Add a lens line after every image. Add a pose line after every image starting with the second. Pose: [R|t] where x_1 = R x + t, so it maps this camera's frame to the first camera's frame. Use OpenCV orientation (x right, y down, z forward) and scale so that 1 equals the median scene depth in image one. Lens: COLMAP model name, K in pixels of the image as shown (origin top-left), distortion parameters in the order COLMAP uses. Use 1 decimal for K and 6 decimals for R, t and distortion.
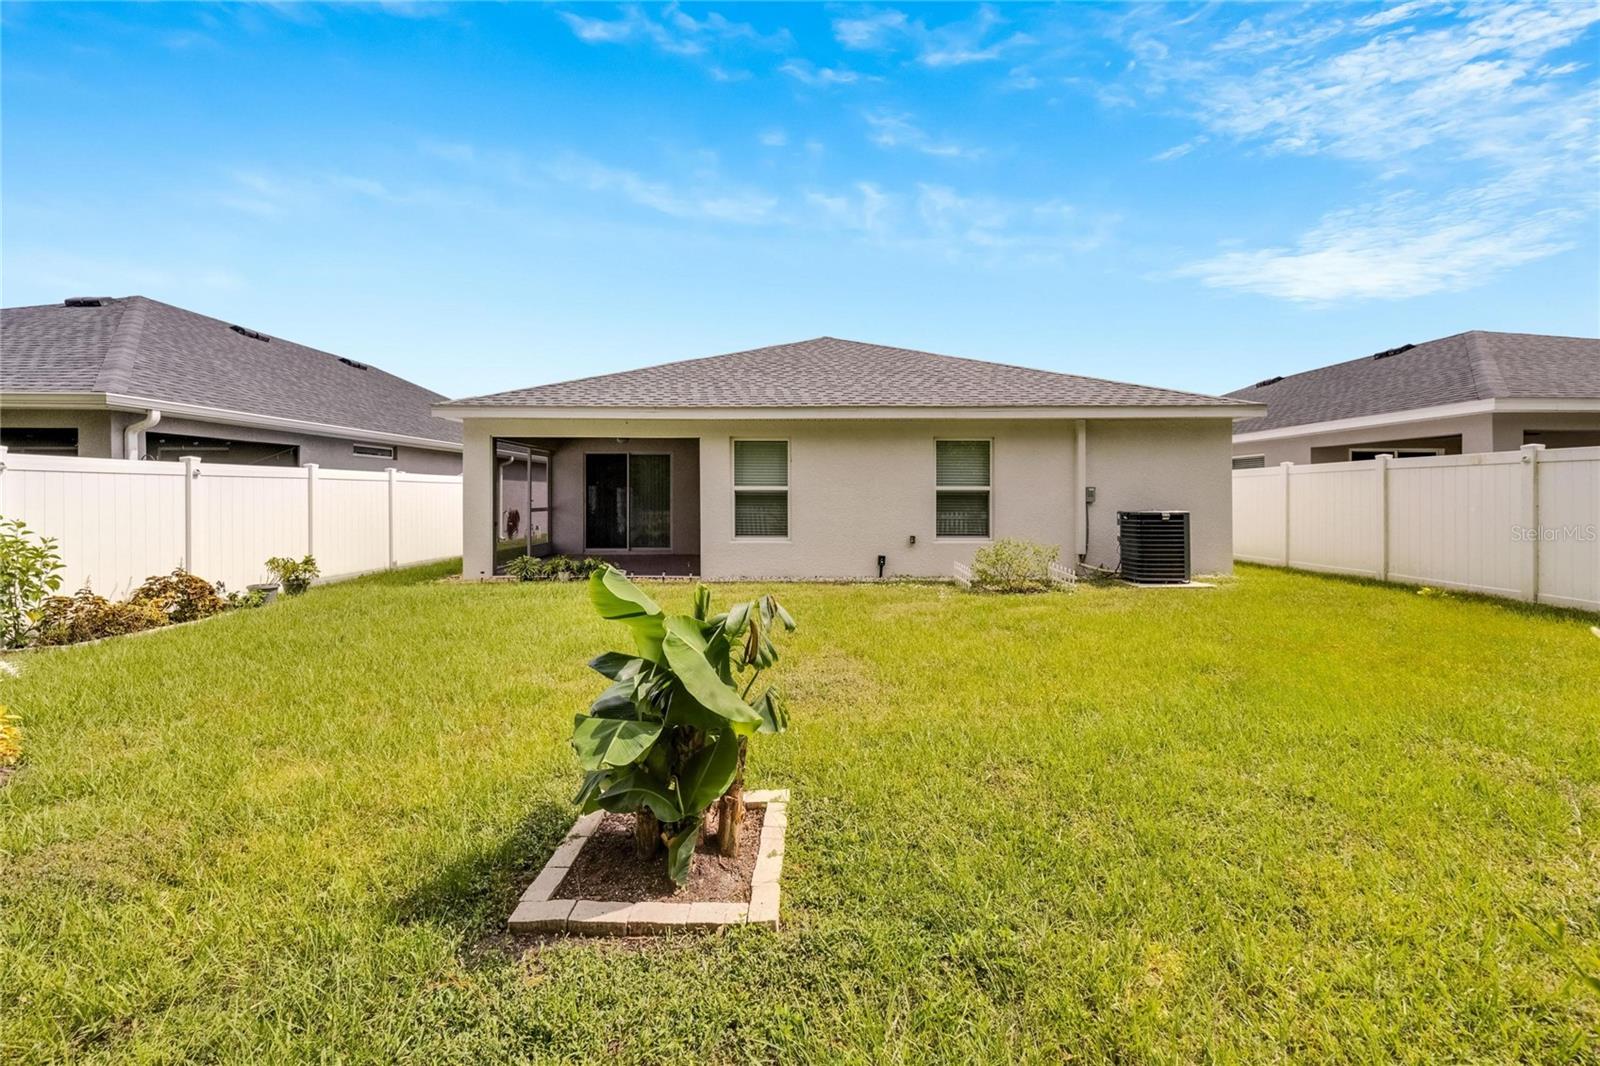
lens RADIAL K [[635.4, 0, 796.8], [0, 635.4, 490.7], [0, 0, 1]] dist [0.000107, 0.000074]
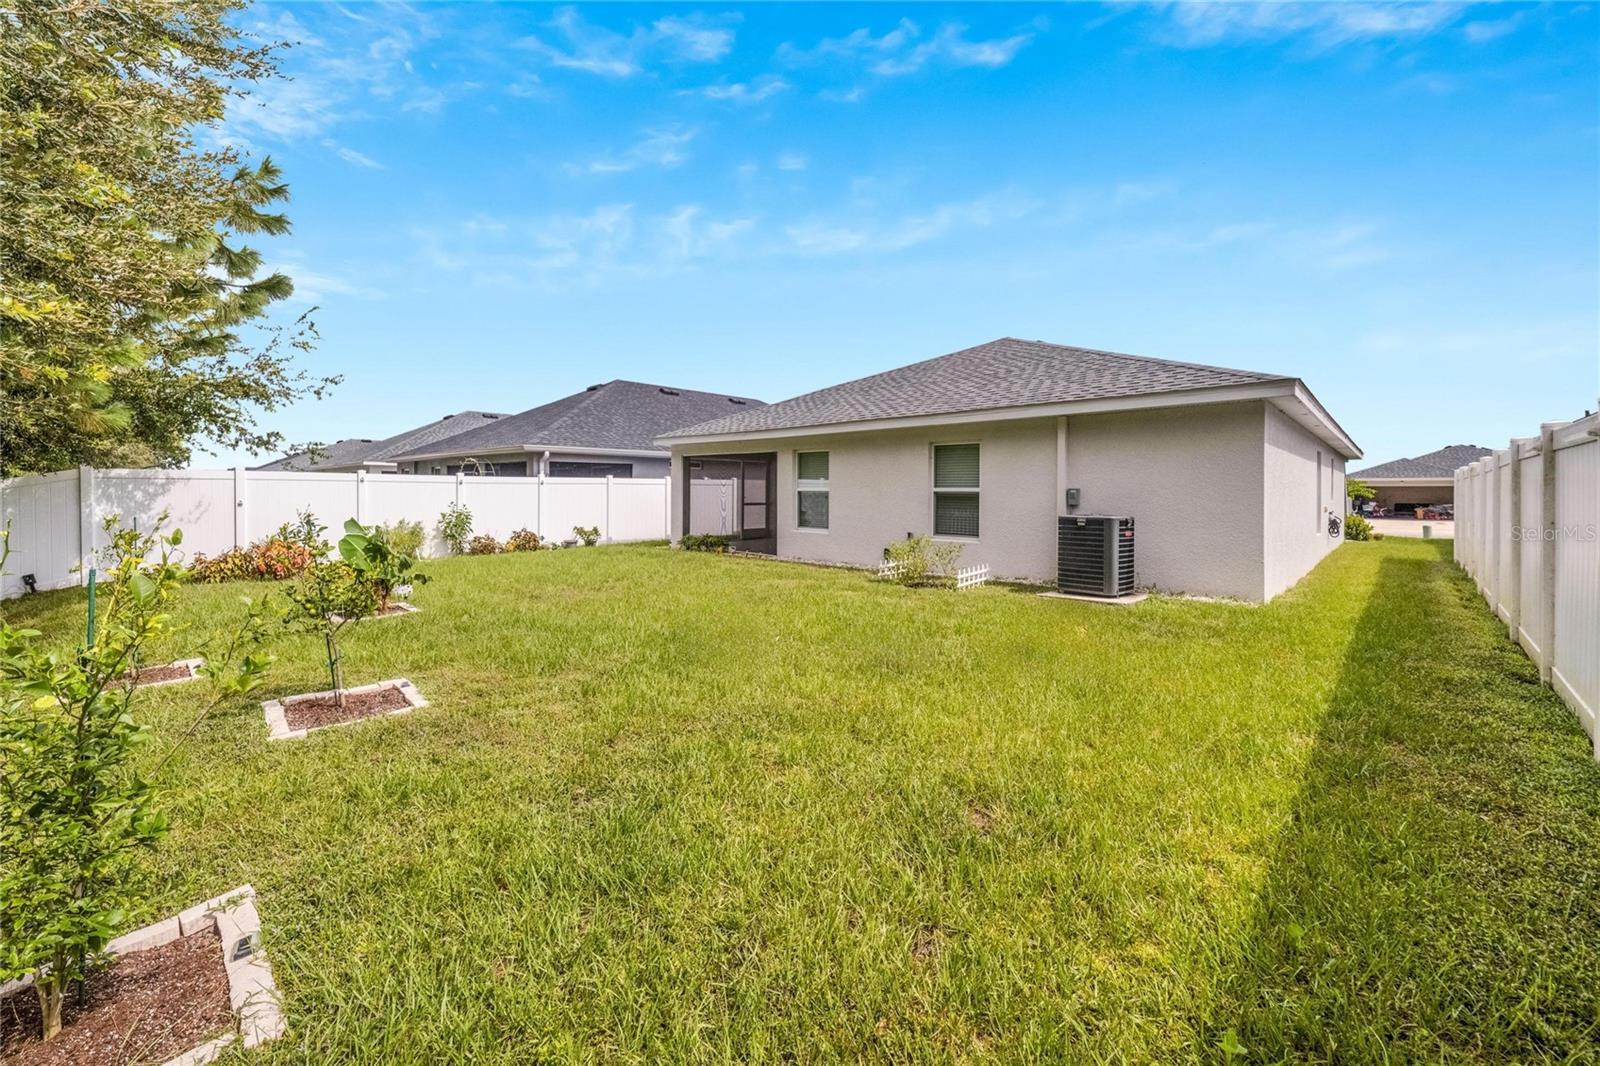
lens RADIAL K [[635.4, 0, 796.8], [0, 635.4, 490.7], [0, 0, 1]] dist [0.000107, 0.000074]
pose [[0.732313, 0.002445, -0.680964, 0.783263], [0.001891, 0.999982, 0.005625, -0.009000], [0.680965, -0.005407, 0.732296, 0.057126]]
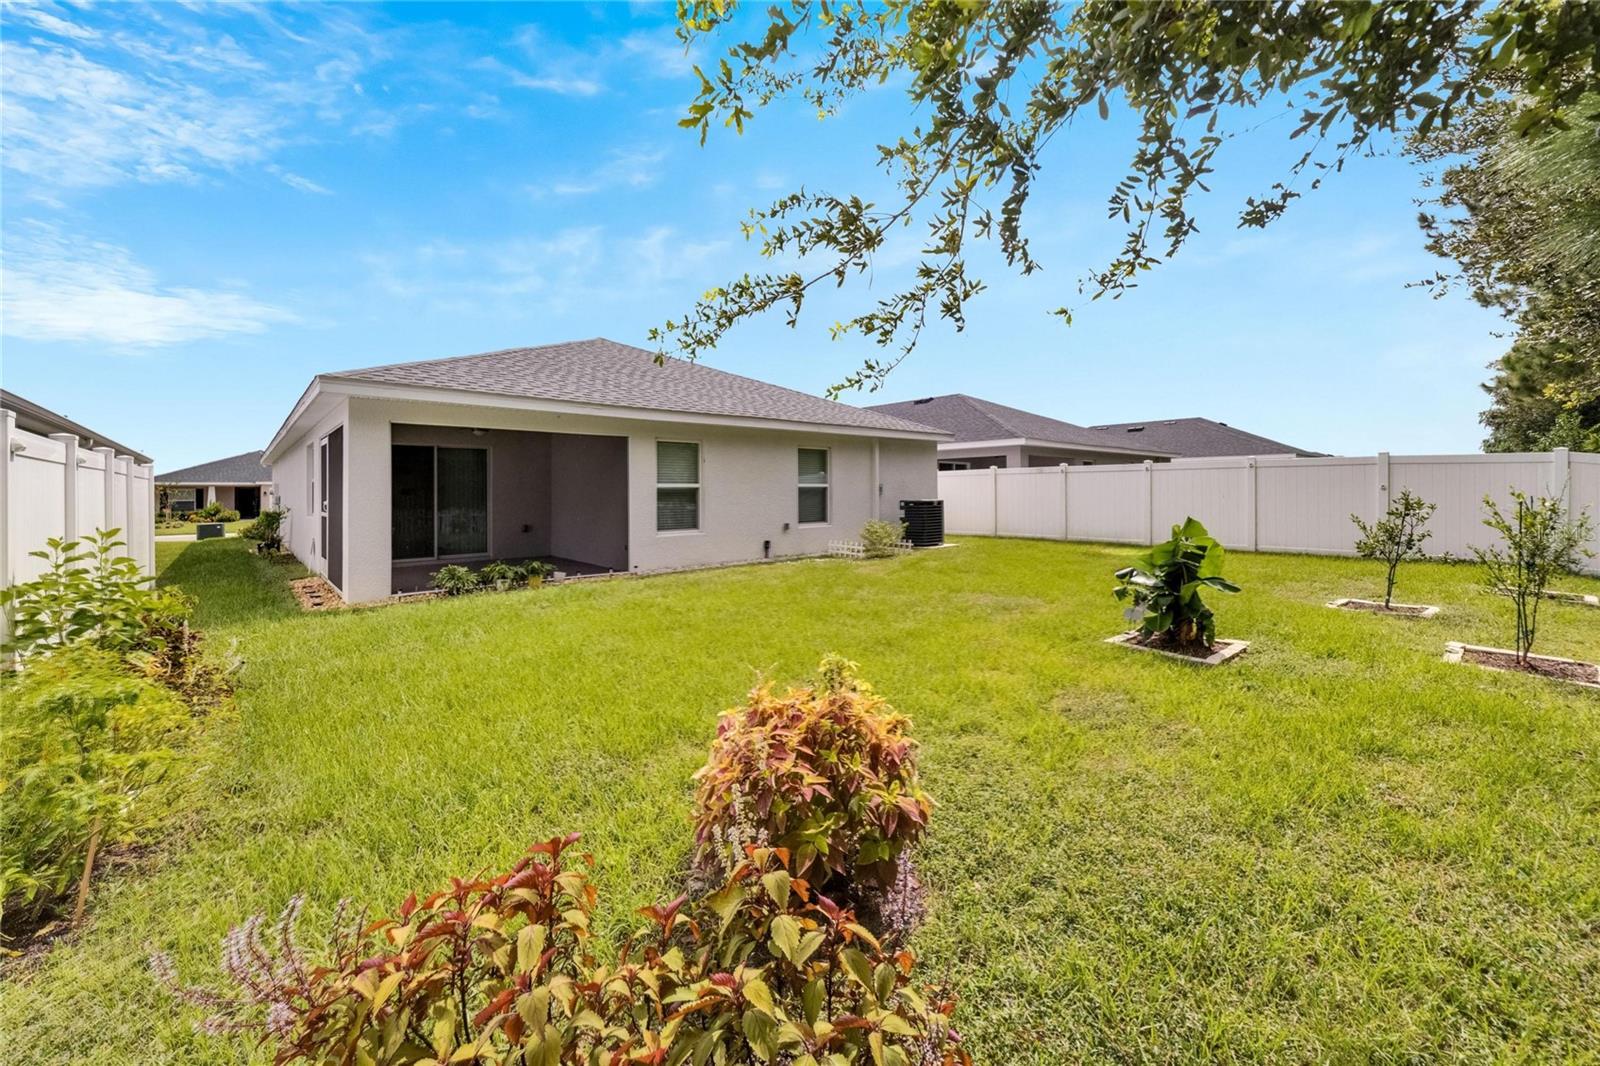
lens RADIAL K [[635.4, 0, 796.8], [0, 635.4, 490.7], [0, 0, 1]] dist [0.000107, 0.000074]
pose [[0.732980, -0.006032, 0.680223, -0.654507], [0.002272, 0.999977, 0.006419, -0.001777], [-0.680246, -0.003160, 0.732977, 0.061036]]
